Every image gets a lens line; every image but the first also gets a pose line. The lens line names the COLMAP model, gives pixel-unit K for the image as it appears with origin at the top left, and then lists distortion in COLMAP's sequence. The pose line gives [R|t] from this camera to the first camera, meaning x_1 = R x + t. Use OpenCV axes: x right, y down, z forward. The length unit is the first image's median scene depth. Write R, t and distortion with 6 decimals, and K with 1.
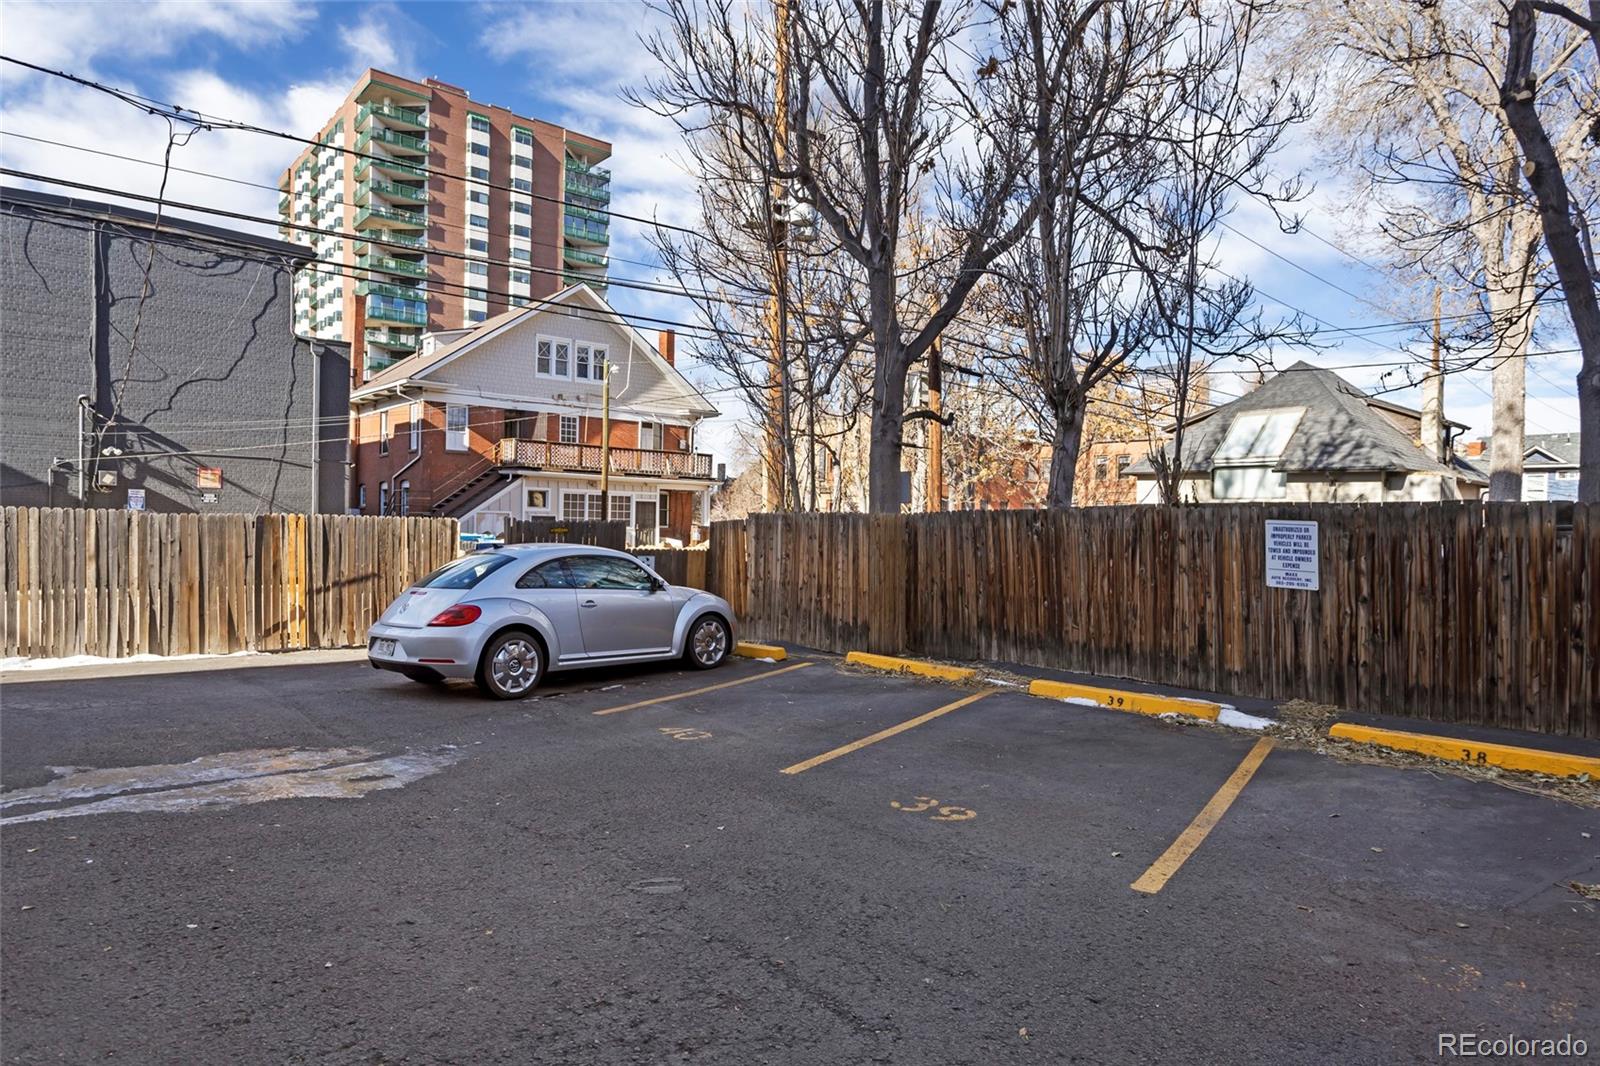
lens RADIAL K [[953.0, 0, 802.1], [0, 953.0, 502.6], [0, 0, 1]] dist [0.001054, -0.001307]
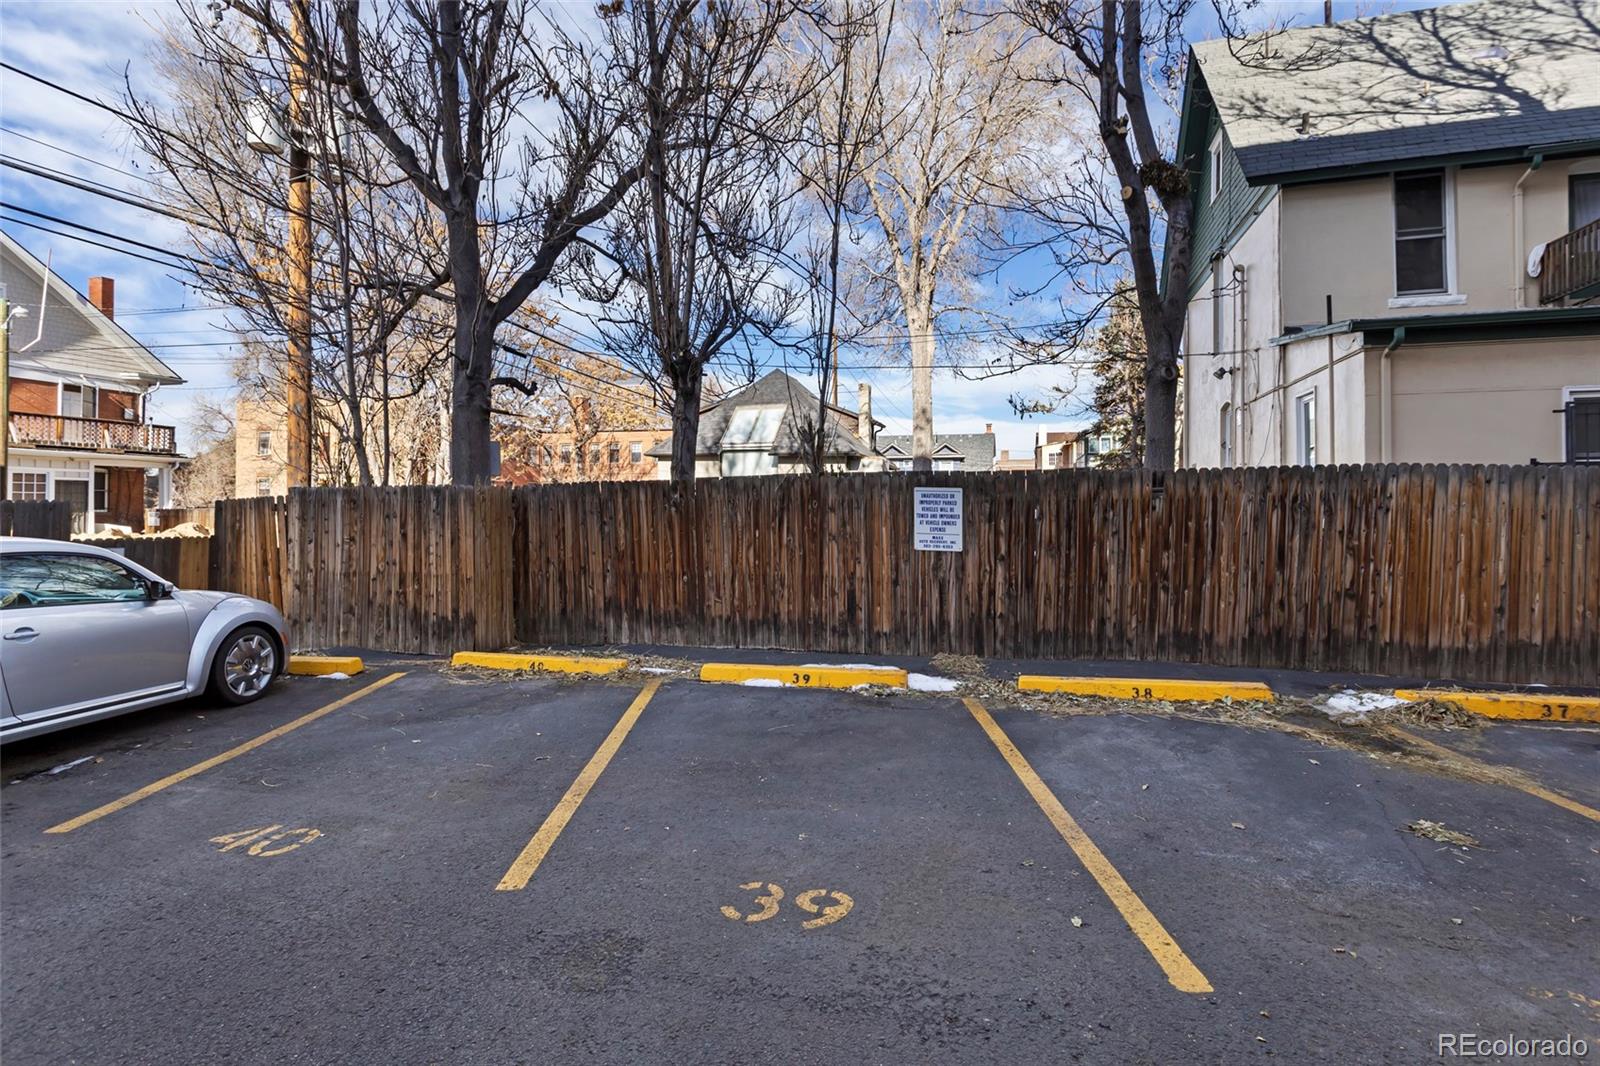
lens RADIAL K [[783.4, 0, 804.0], [0, 783.4, 483.9], [0, 0, 1]] dist [-0.003709, 0.006387]
pose [[0.823840, -0.001632, 0.566821, -0.094137], [0.002191, 0.999998, -0.000305, 0.012094], [-0.566819, 0.001493, 0.823841, 0.297337]]
